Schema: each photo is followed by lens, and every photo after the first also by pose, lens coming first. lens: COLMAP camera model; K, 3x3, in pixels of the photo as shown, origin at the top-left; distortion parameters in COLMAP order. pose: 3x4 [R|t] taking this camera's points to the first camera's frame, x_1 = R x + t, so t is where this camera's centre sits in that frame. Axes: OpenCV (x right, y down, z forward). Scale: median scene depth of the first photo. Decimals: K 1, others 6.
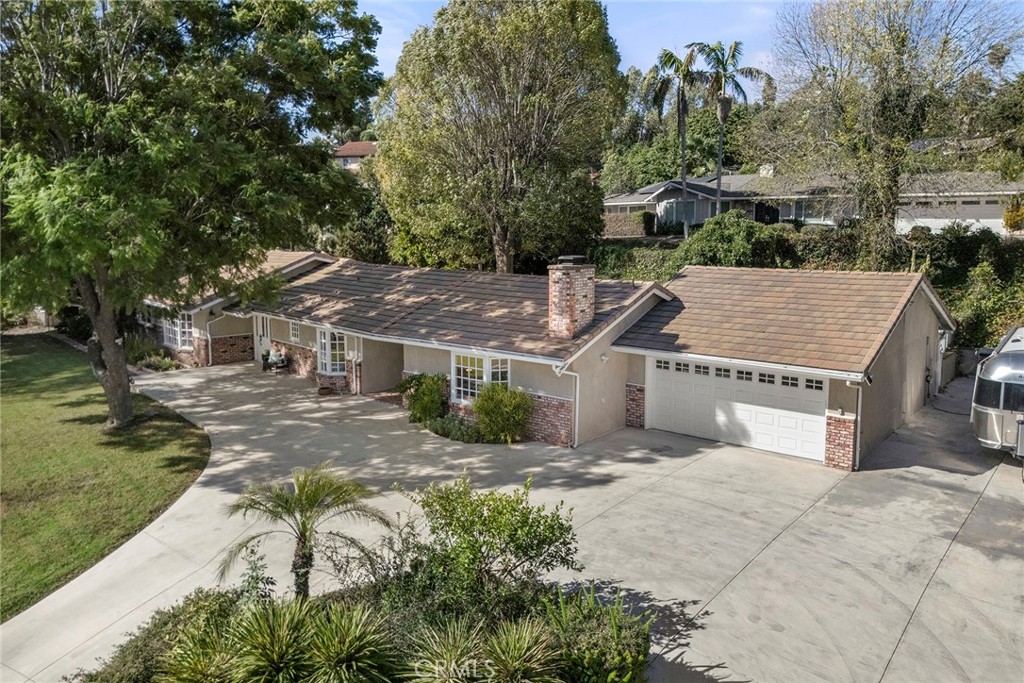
lens RADIAL K [[762.5, 0, 513.1], [0, 762.5, 311.3], [0, 0, 1]] dist [0.021469, -0.000016]
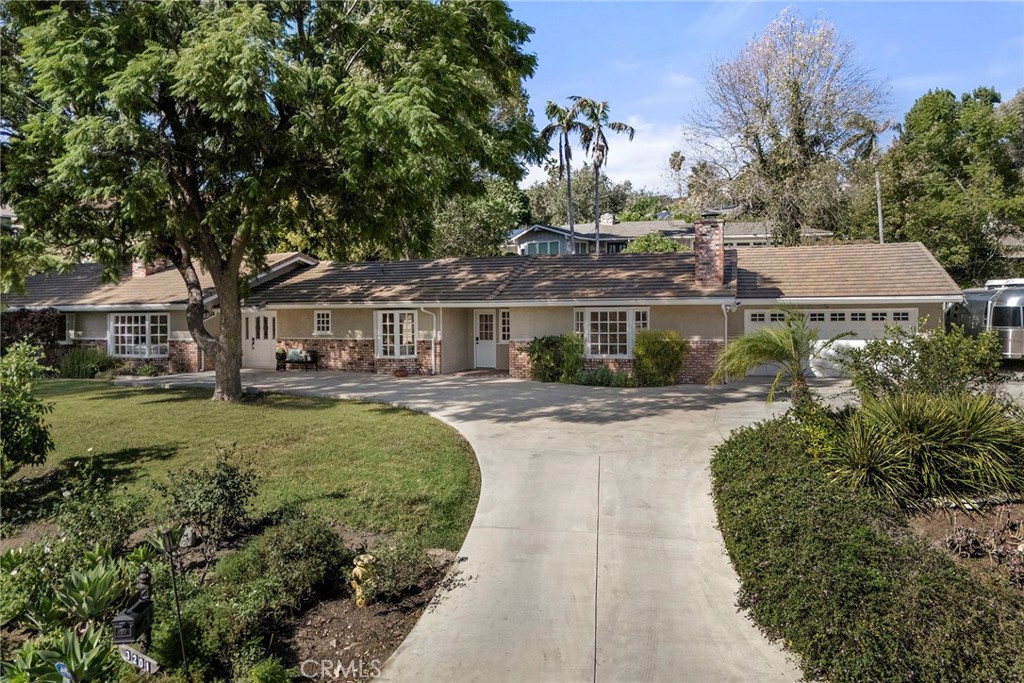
lens RADIAL K [[762.5, 0, 513.1], [0, 762.5, 311.3], [0, 0, 1]] dist [0.021469, -0.000016]
pose [[0.917737, -0.002101, 0.397184, -0.640793], [0.049313, 0.992852, -0.108691, 0.178003], [-0.394117, 0.119336, 0.911280, 0.088726]]
